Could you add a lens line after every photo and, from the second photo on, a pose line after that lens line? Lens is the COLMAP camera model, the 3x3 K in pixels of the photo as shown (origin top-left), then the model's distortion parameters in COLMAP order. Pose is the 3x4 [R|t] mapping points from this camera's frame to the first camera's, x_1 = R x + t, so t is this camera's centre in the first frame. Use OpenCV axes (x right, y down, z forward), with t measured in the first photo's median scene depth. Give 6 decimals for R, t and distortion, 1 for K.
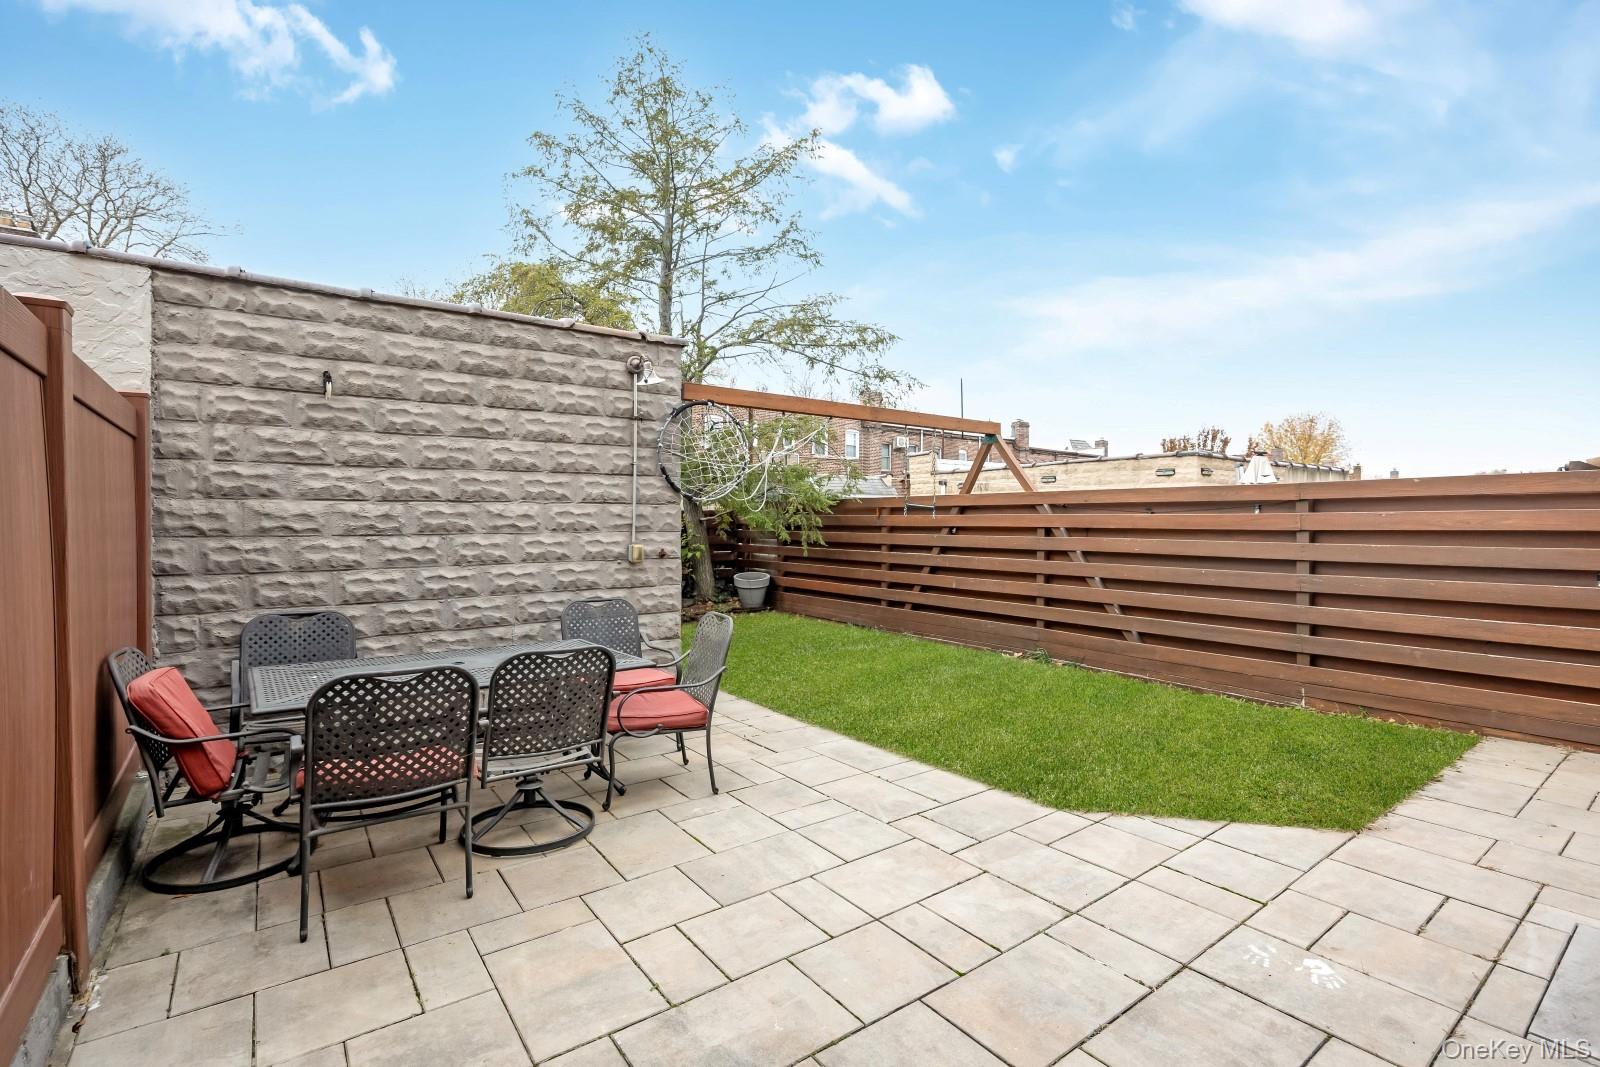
lens RADIAL K [[725.7, 0, 807.1], [0, 725.7, 529.3], [0, 0, 1]] dist [-0.007910, -0.000068]
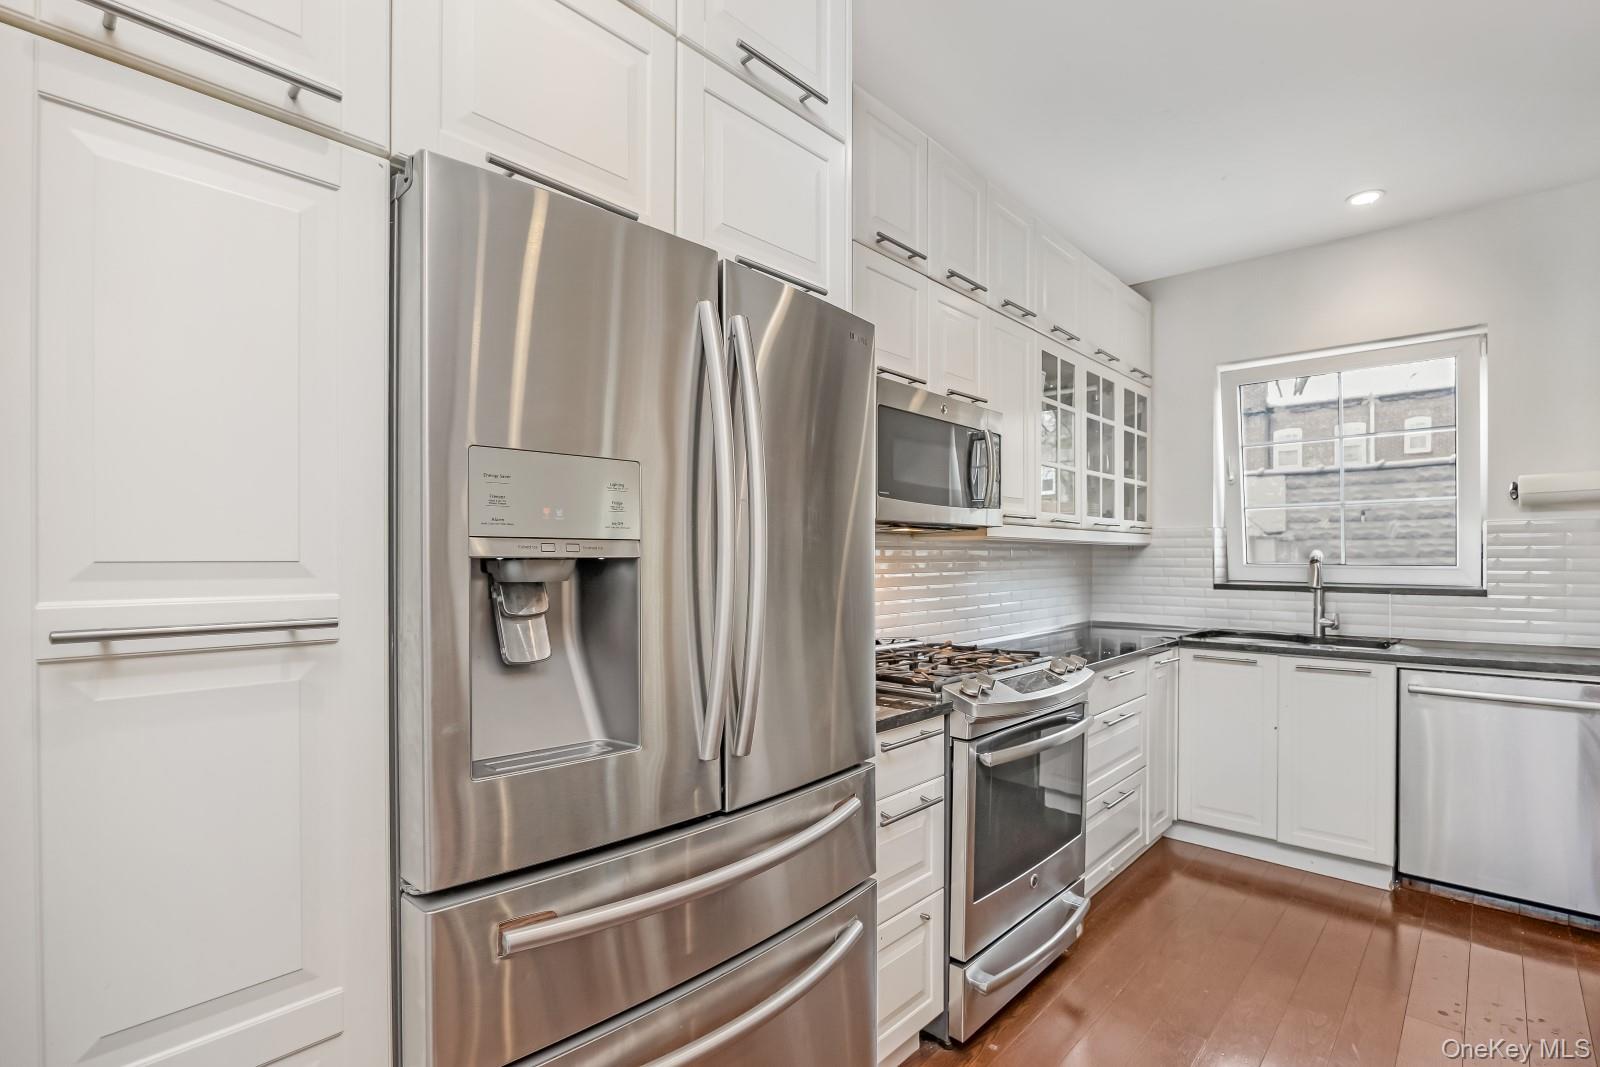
lens RADIAL K [[758.4, 0, 794.4], [0, 758.4, 559.6], [0, 0, 1]] dist [-0.014738, 0.000453]
pose [[0.185677, 0.000183, -0.982611, 0.940478], [-0.009629, 0.999952, -0.001634, -0.055381], [0.982564, 0.009765, 0.185670, -0.800857]]
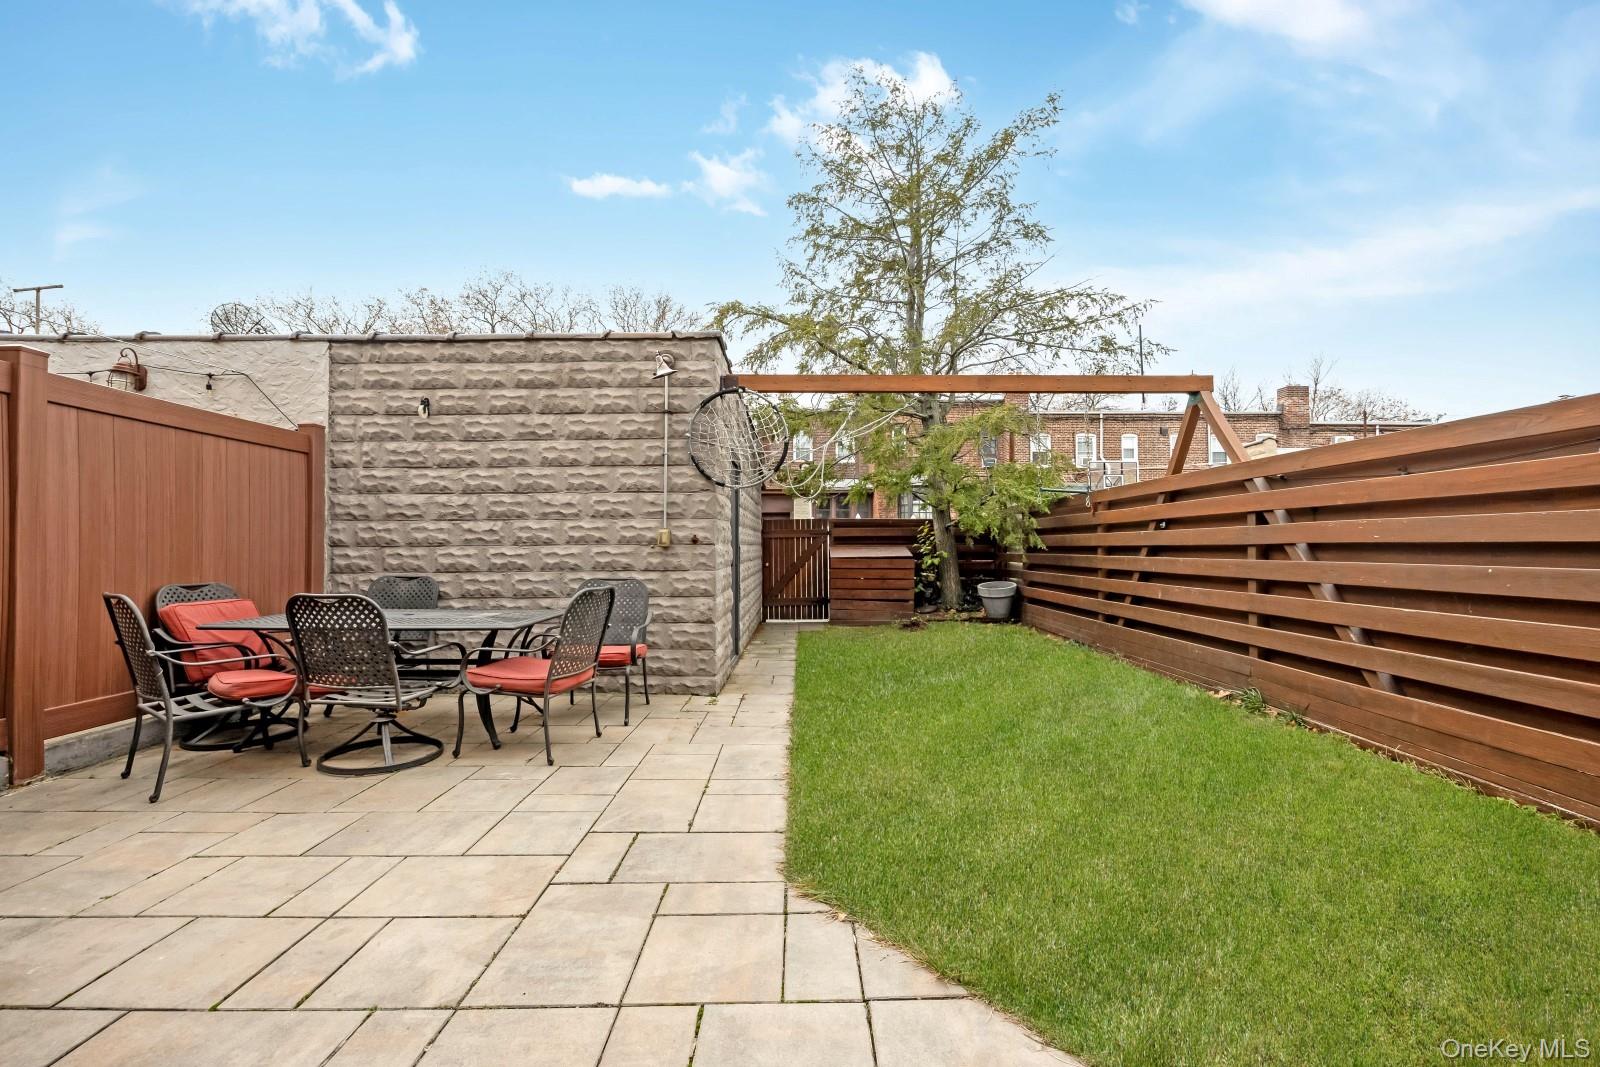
lens RADIAL K [[656.7, 0, 810.1], [0, 656.7, 536.8], [0, 0, 1]] dist [-0.002590, 0.000749]
pose [[0.807315, -0.014292, -0.589947, 0.556102], [-0.003666, 0.999566, -0.029233, 0.064378], [0.590109, 0.025763, 0.806912, 0.388908]]
